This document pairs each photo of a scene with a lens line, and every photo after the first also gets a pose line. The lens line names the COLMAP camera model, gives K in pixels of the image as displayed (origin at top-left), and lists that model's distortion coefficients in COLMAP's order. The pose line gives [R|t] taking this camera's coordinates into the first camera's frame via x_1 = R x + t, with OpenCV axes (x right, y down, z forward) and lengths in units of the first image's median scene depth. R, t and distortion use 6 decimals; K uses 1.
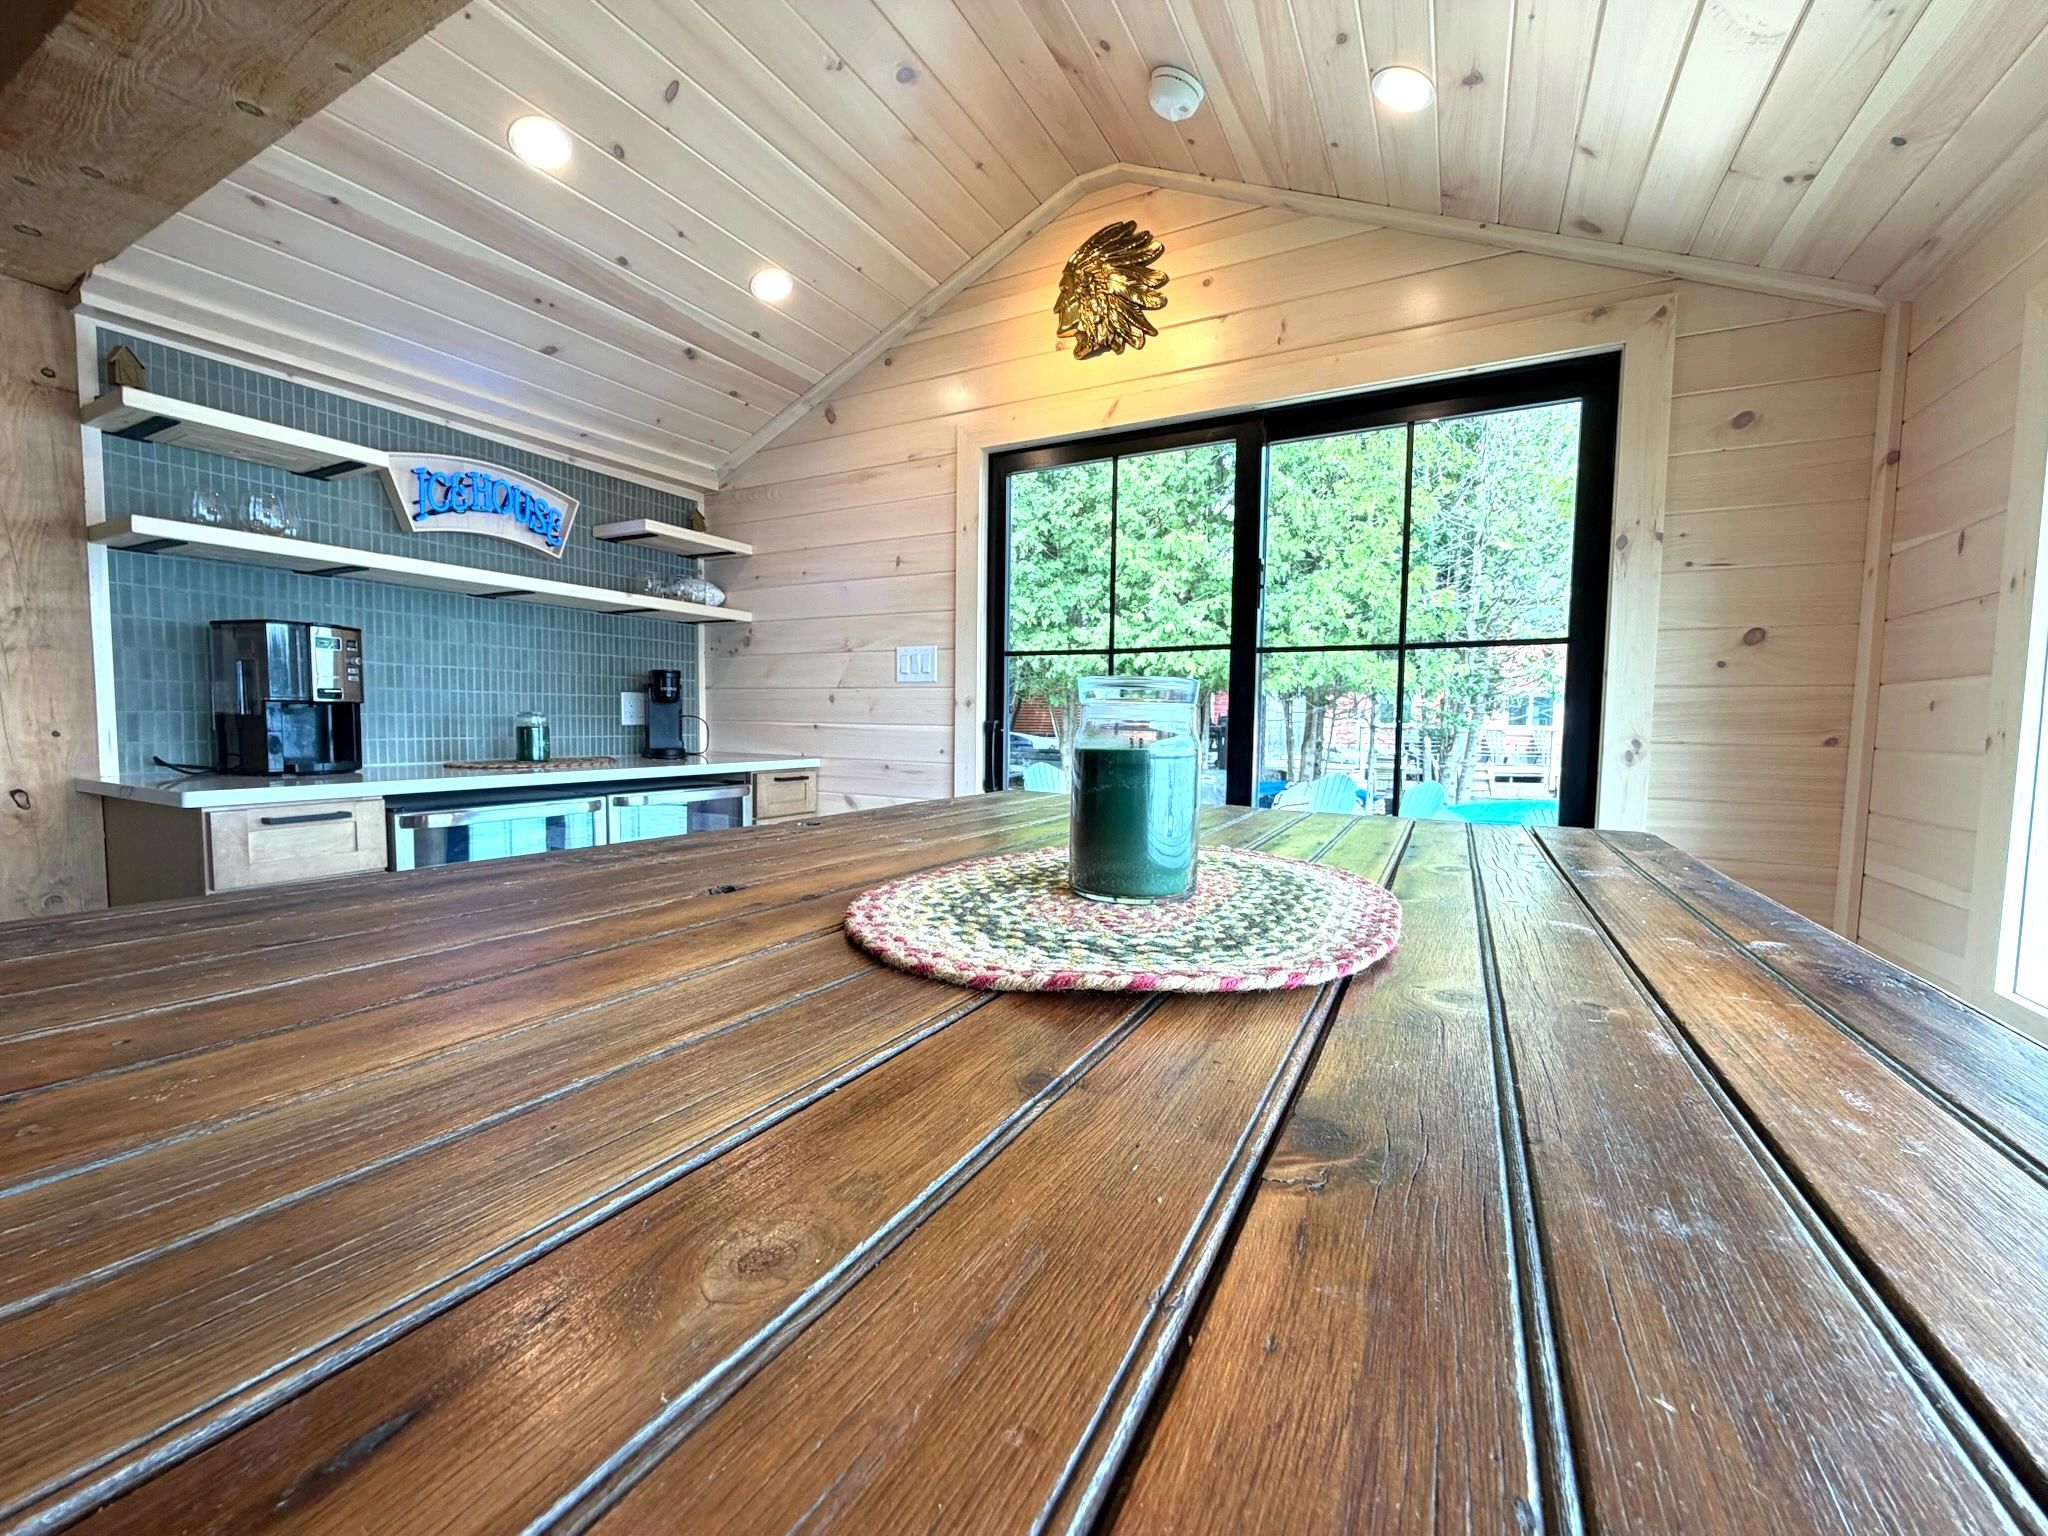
lens RADIAL K [[823.0, 0, 1008.4], [0, 823.0, 768.0], [0, 0, 1]] dist [0.002979, 0.001778]
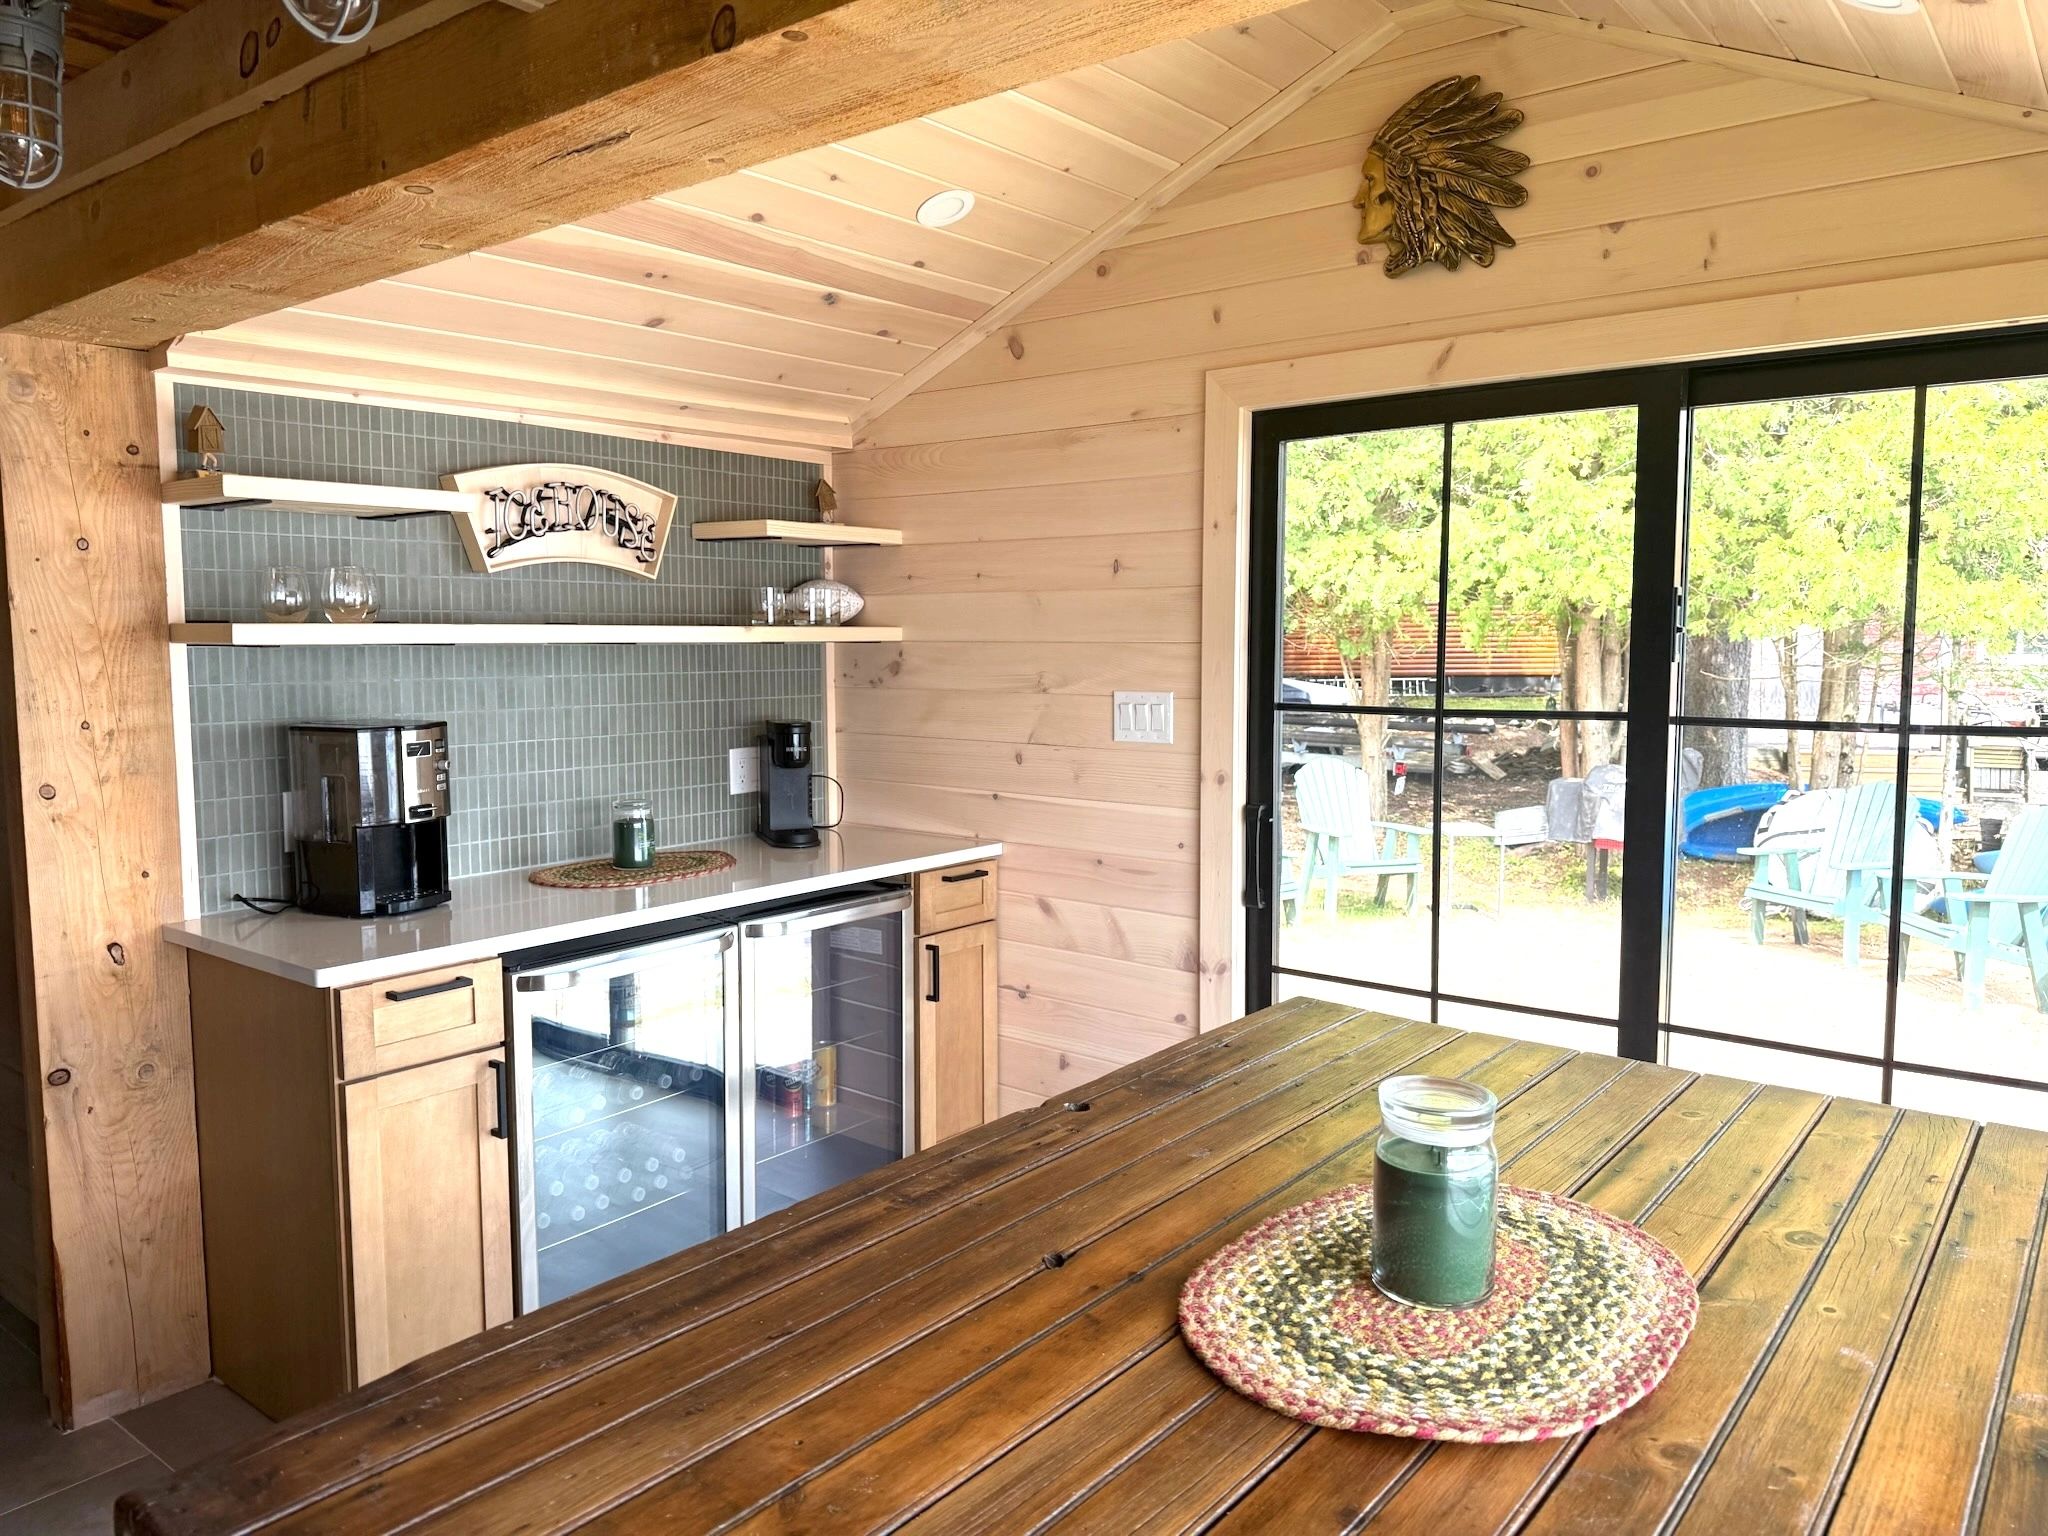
lens RADIAL K [[1433.7, 0, 1016.8], [0, 1433.7, 761.1], [0, 0, 1]] dist [0.058616, -0.060014]
pose [[0.985307, -0.000568, -0.170791, -0.014913], [0.005204, 0.999630, 0.026693, -0.146434], [0.170713, -0.027190, 0.984946, -0.233187]]
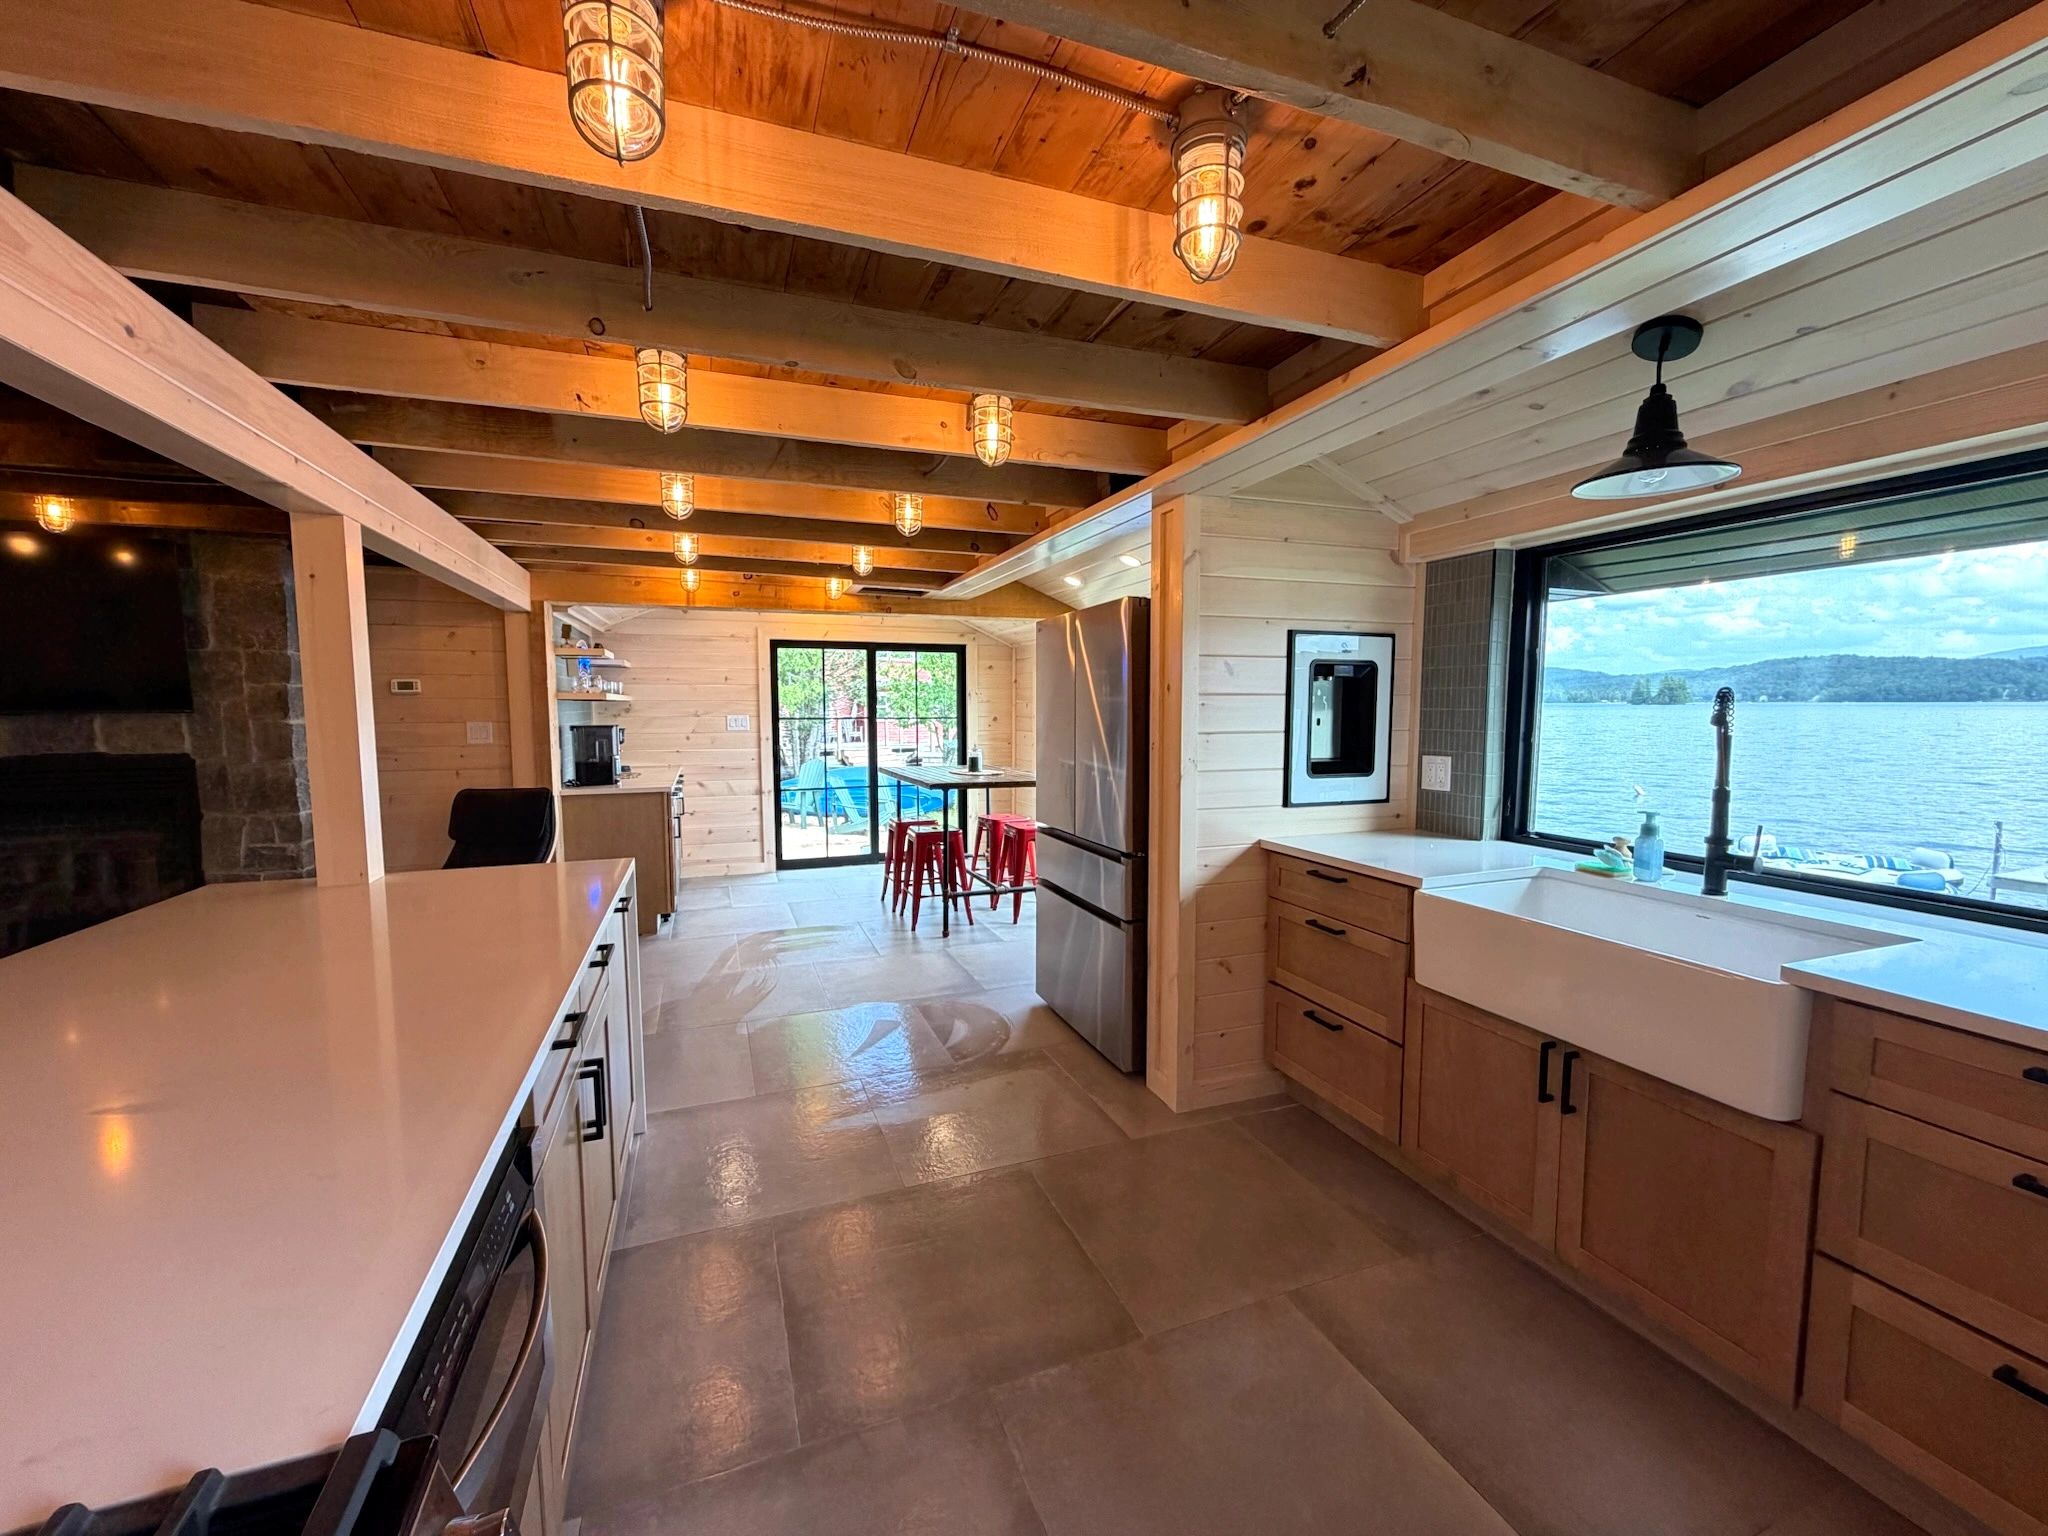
lens RADIAL K [[823.0, 0, 1026.4], [0, 823.0, 771.2], [0, 0, 1]] dist [0.002979, 0.001778]
pose [[0.643499, -0.074585, 0.761804, -1.660236], [0.055113, 0.997173, 0.051075, -0.076671], [-0.763460, 0.009119, 0.645791, -1.374397]]
